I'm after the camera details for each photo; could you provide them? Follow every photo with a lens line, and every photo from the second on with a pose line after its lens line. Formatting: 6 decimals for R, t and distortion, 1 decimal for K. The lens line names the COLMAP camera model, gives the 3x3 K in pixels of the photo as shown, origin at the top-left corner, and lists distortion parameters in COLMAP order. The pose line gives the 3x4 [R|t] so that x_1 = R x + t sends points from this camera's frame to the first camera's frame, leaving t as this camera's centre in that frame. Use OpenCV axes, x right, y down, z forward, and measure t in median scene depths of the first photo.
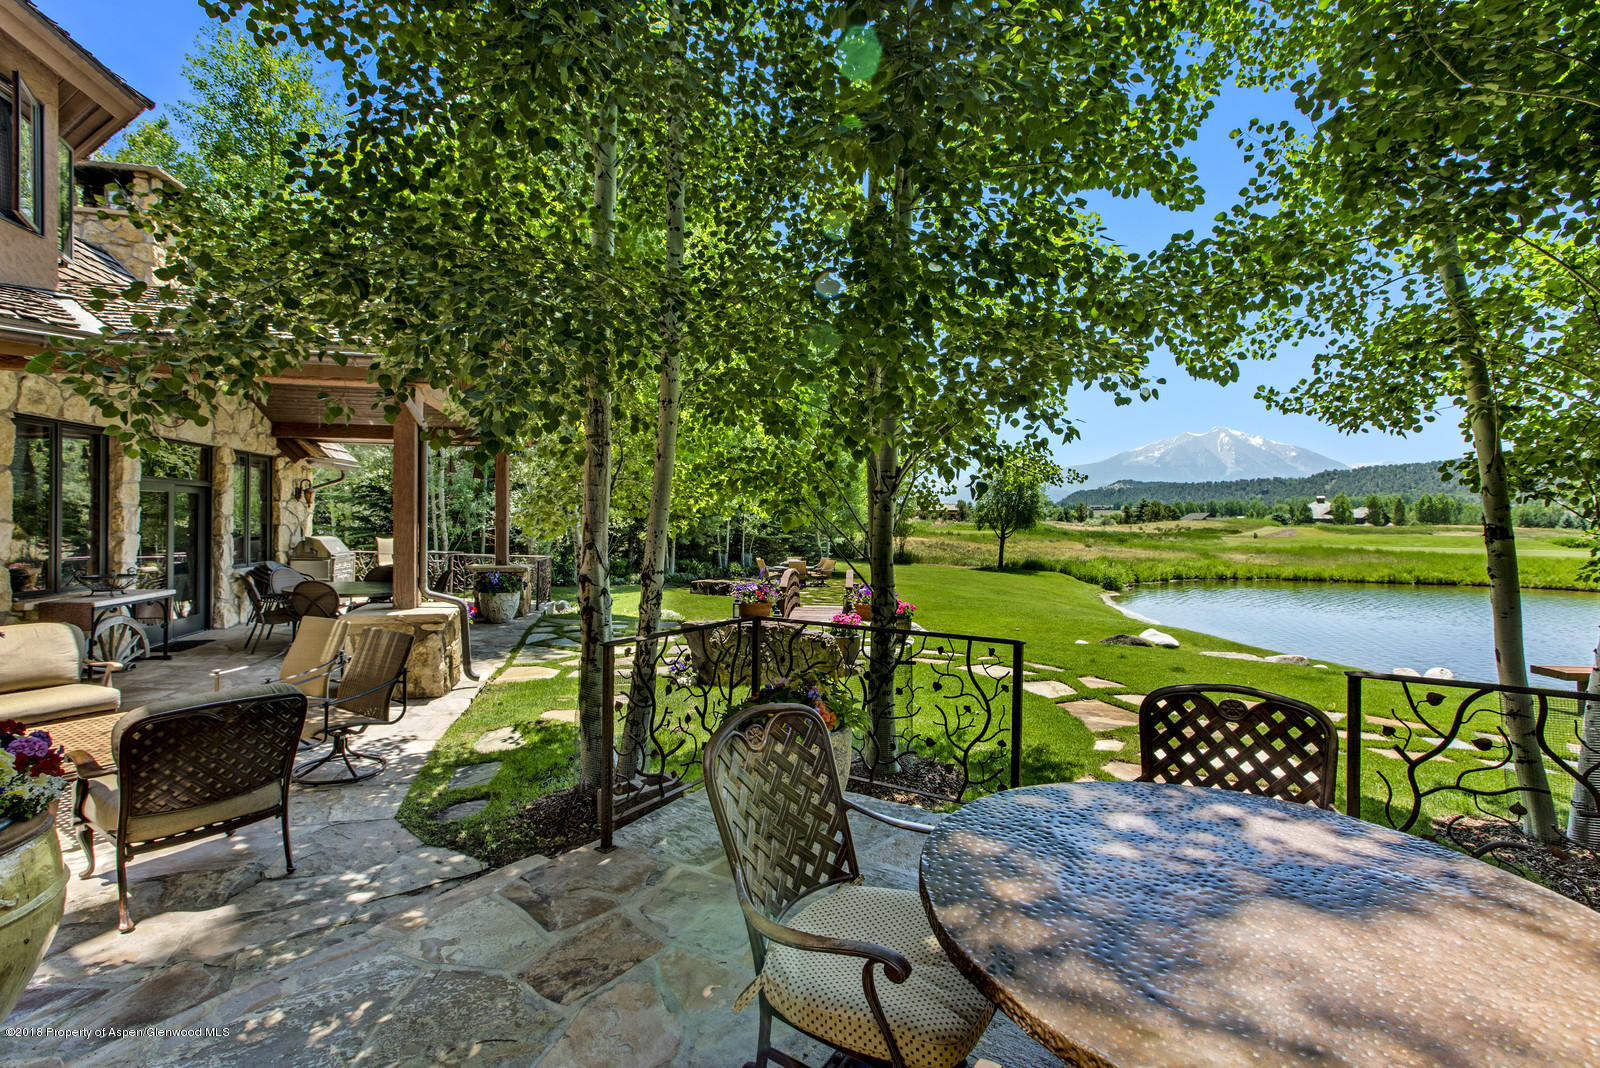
lens RADIAL K [[723.7, 0, 799.6], [0, 723.7, 539.3], [0, 0, 1]] dist [0.001585, 0.000790]
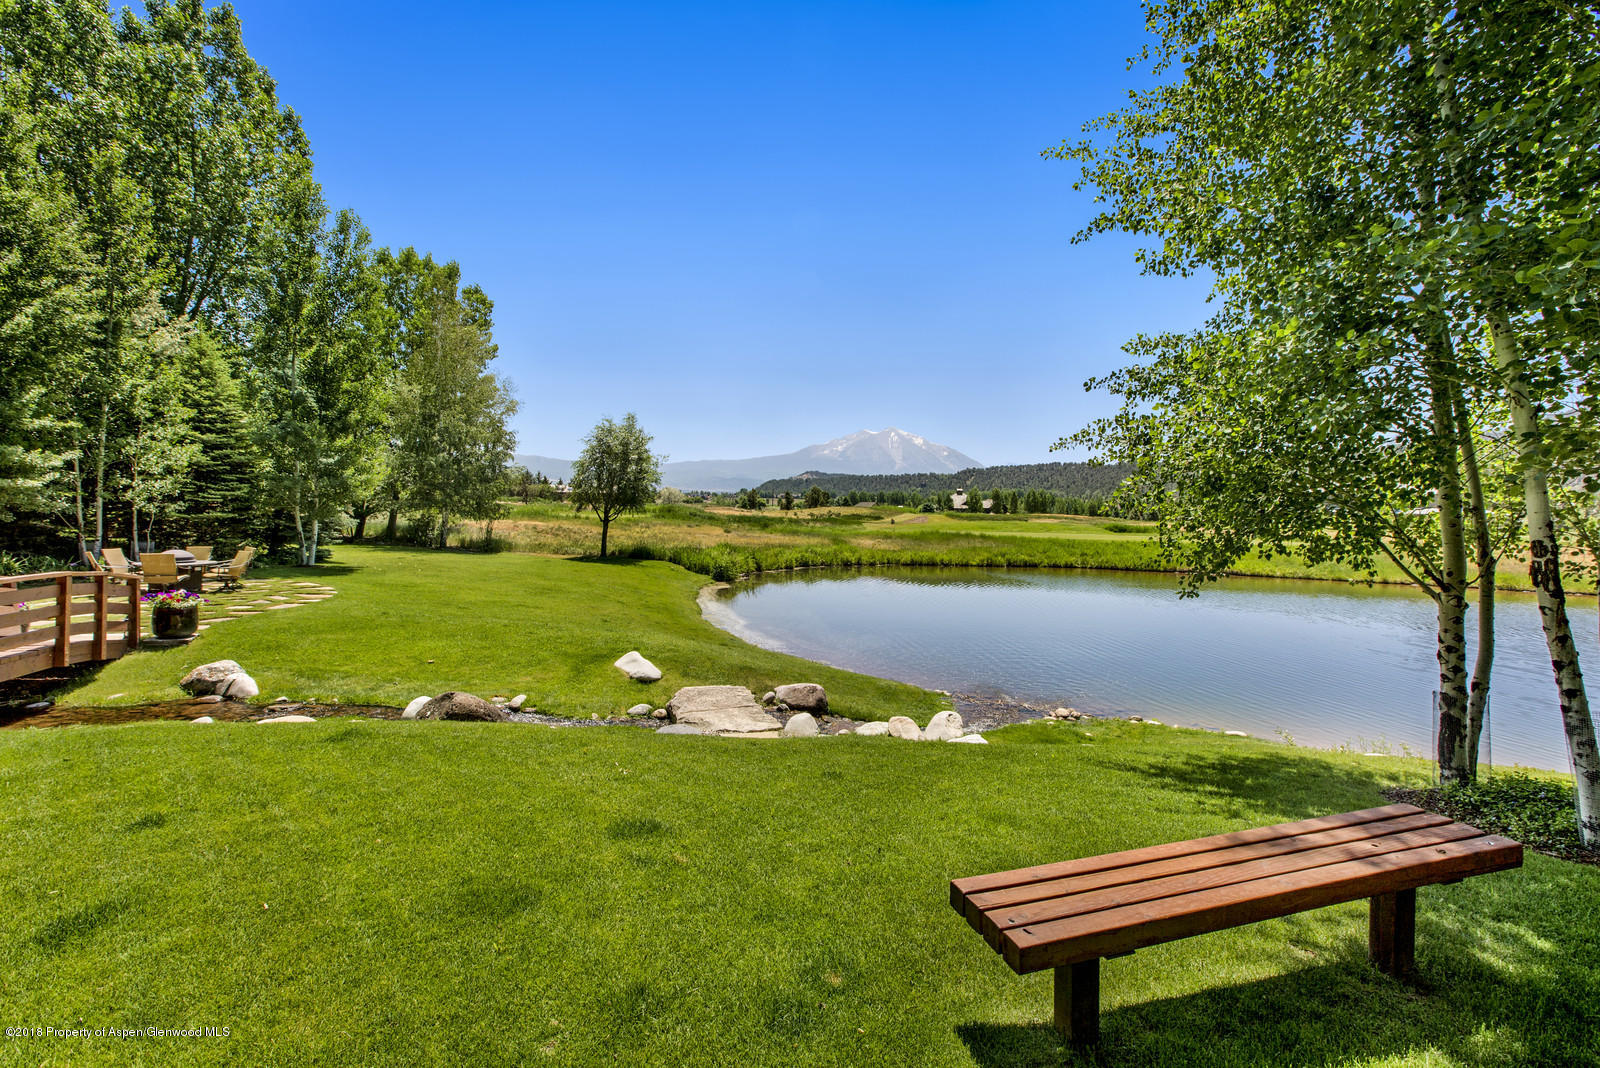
lens RADIAL K [[723.7, 0, 800.2], [0, 723.7, 531.5], [0, 0, 1]] dist [0.001585, 0.000790]
pose [[0.921686, 0.000342, 0.387937, 0.136106], [-0.003605, 0.999964, 0.007684, 0.002241], [-0.387920, -0.008481, 0.921654, 0.118783]]
